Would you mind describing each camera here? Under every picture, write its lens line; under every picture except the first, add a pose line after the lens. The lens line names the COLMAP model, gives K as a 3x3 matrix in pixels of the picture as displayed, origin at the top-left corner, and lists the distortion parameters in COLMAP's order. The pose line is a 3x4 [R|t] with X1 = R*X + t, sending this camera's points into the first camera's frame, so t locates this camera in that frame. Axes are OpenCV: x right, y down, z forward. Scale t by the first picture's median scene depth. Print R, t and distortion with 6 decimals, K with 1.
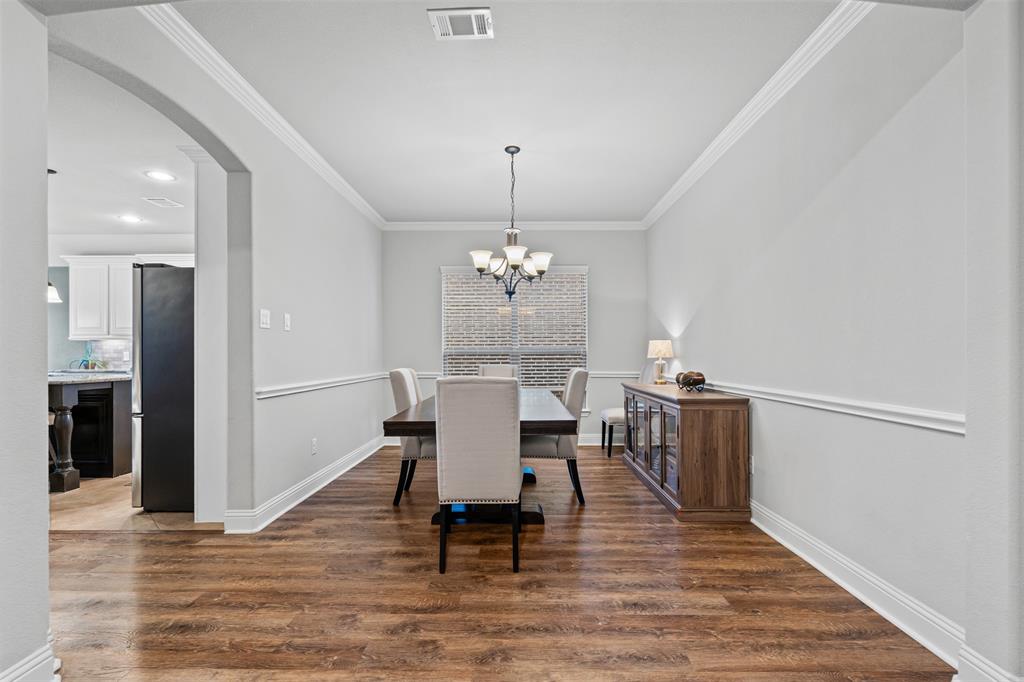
lens RADIAL K [[472.0, 0, 495.0], [0, 472.0, 358.0], [0, 0, 1]] dist [-0.001759, 0.000644]
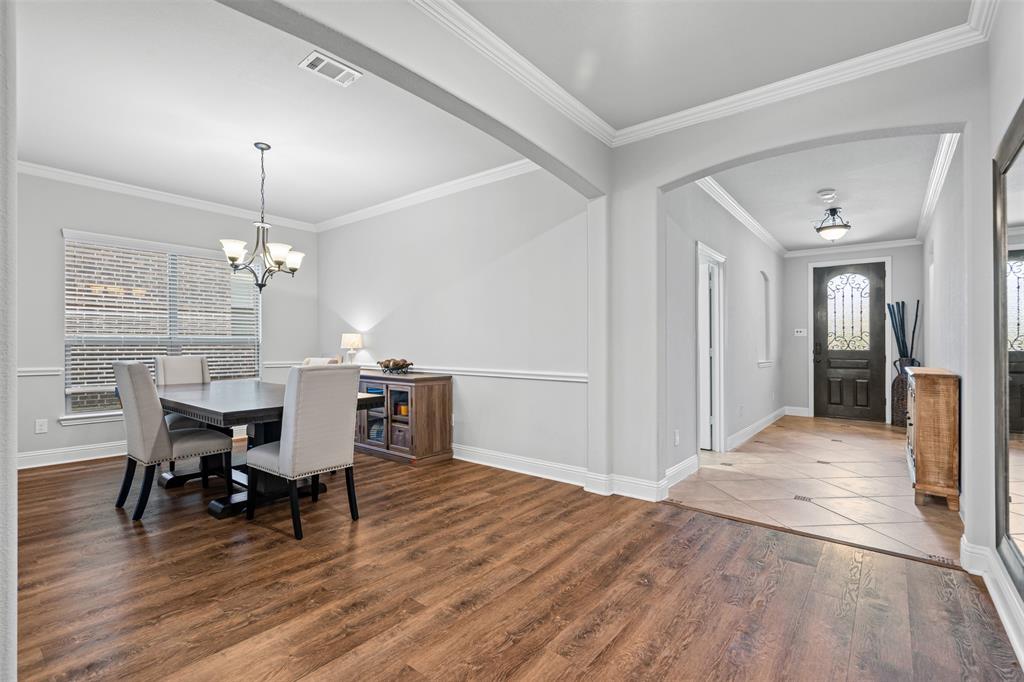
lens RADIAL K [[472.0, 0, 506.2], [0, 472.0, 345.1], [0, 0, 1]] dist [-0.001759, 0.000644]
pose [[0.623836, 0.006591, 0.781528, -0.526786], [-0.001744, 0.999974, -0.007042, -0.001204], [-0.781554, 0.003030, 0.623831, -0.068868]]
